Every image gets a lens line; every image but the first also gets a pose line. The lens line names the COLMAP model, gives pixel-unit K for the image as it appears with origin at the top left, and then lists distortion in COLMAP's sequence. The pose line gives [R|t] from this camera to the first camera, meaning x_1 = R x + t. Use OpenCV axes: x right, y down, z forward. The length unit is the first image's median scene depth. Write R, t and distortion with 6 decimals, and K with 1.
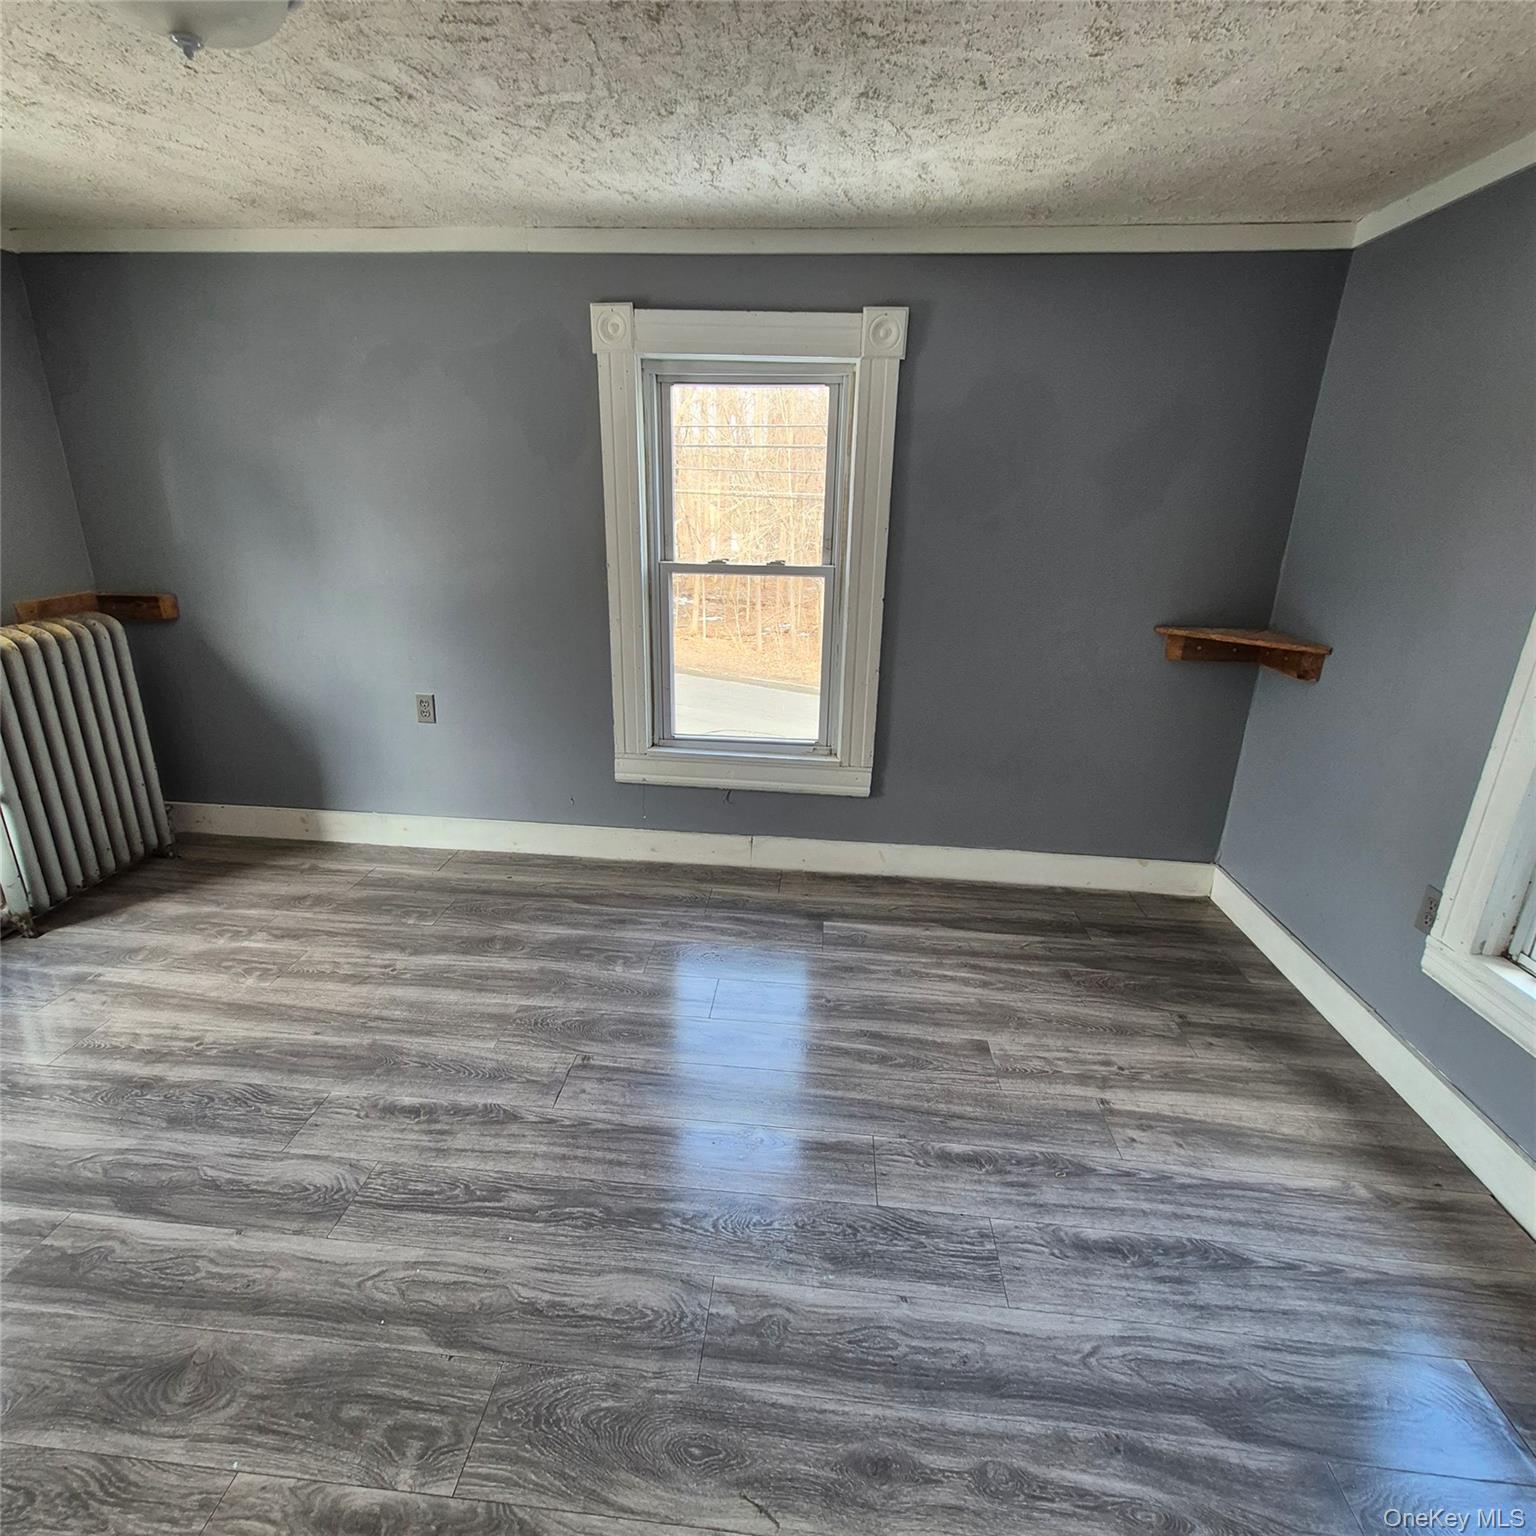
lens RADIAL K [[804.1, 0, 749.9], [0, 804.1, 764.7], [0, 0, 1]] dist [0.002847, -0.000095]
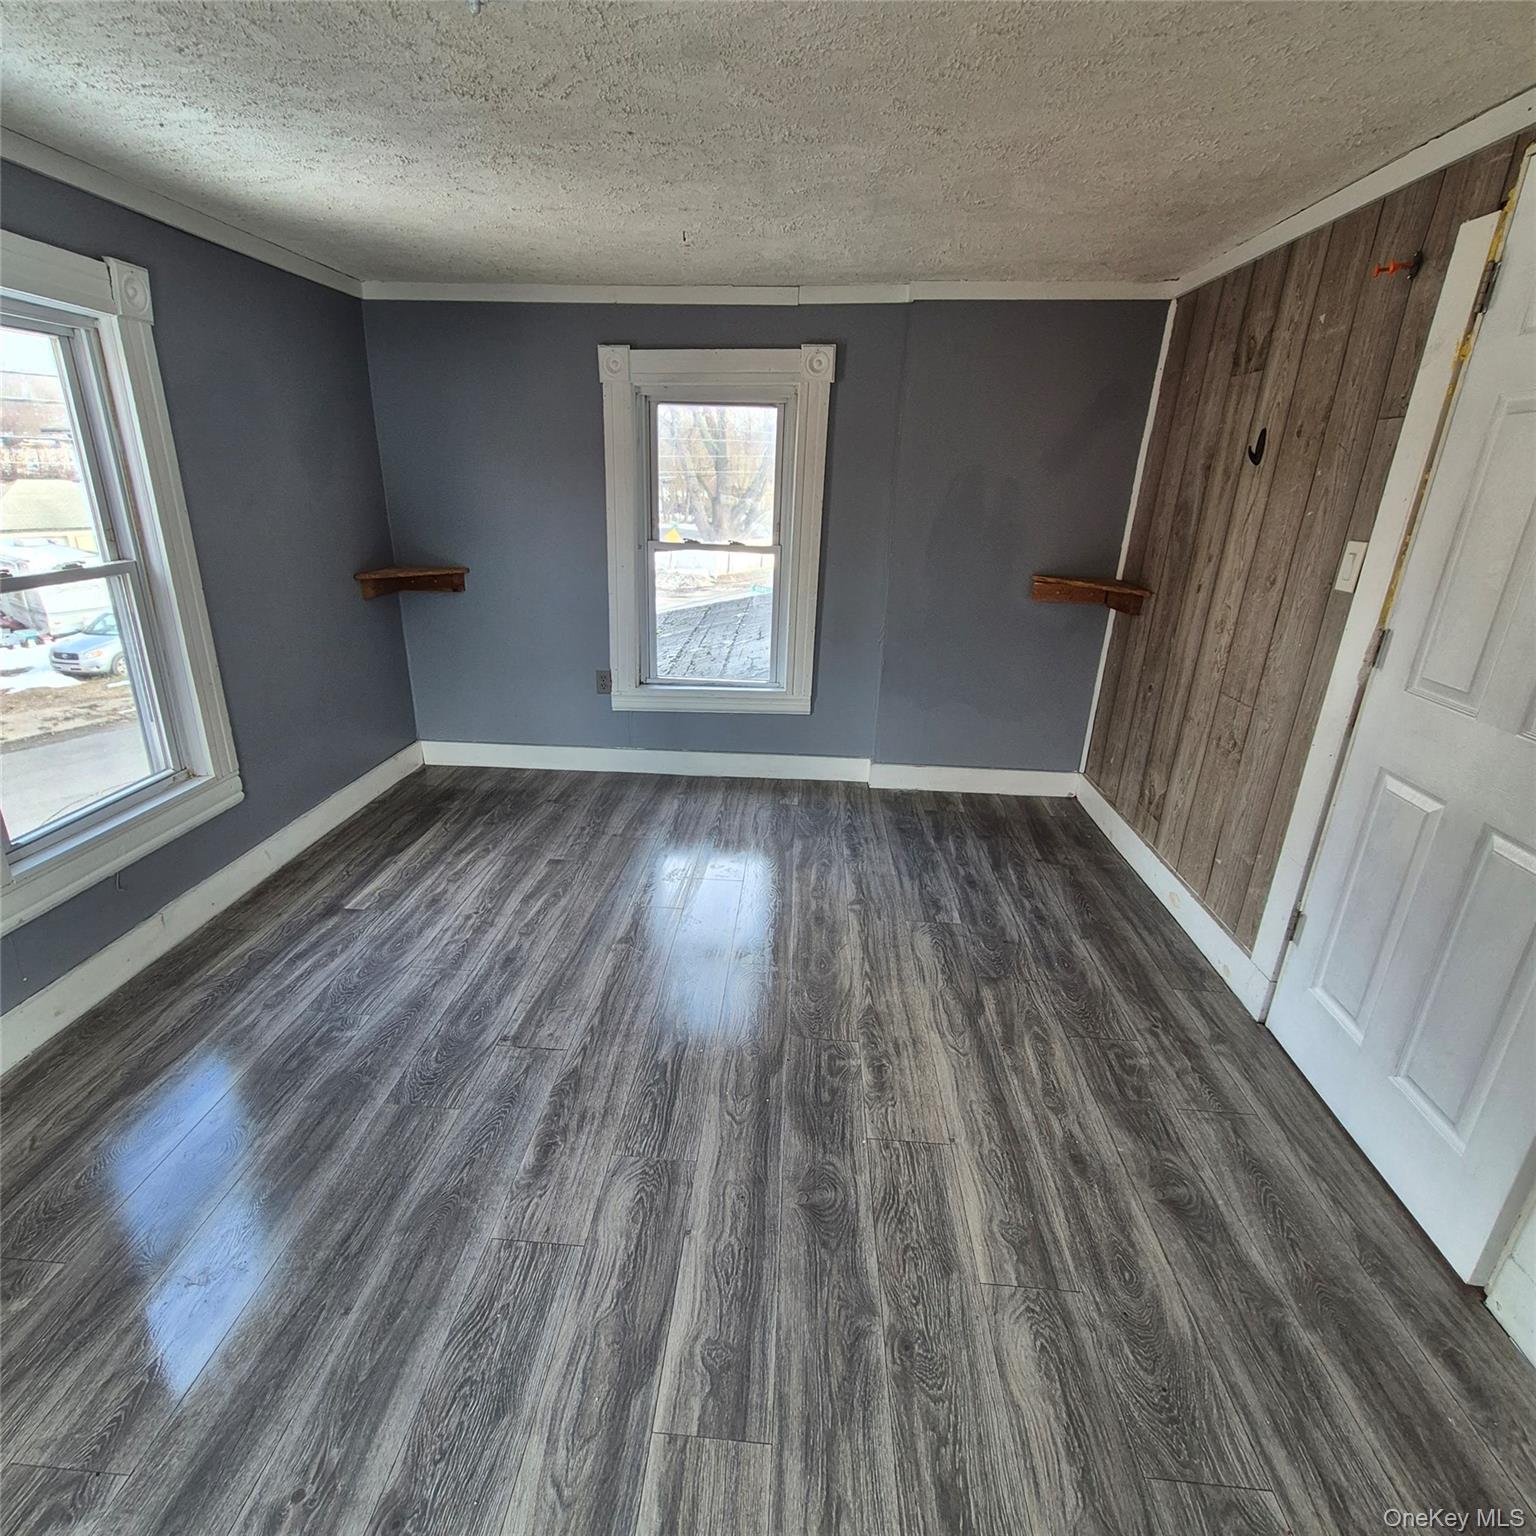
lens RADIAL K [[804.1, 0, 749.9], [0, 804.1, 764.7], [0, 0, 1]] dist [0.002847, -0.000095]
pose [[-0.028676, -0.358153, 0.933222, -1.106944], [0.295308, 0.888899, 0.350217, -0.230113], [-0.954972, 0.285631, 0.080275, 0.537664]]
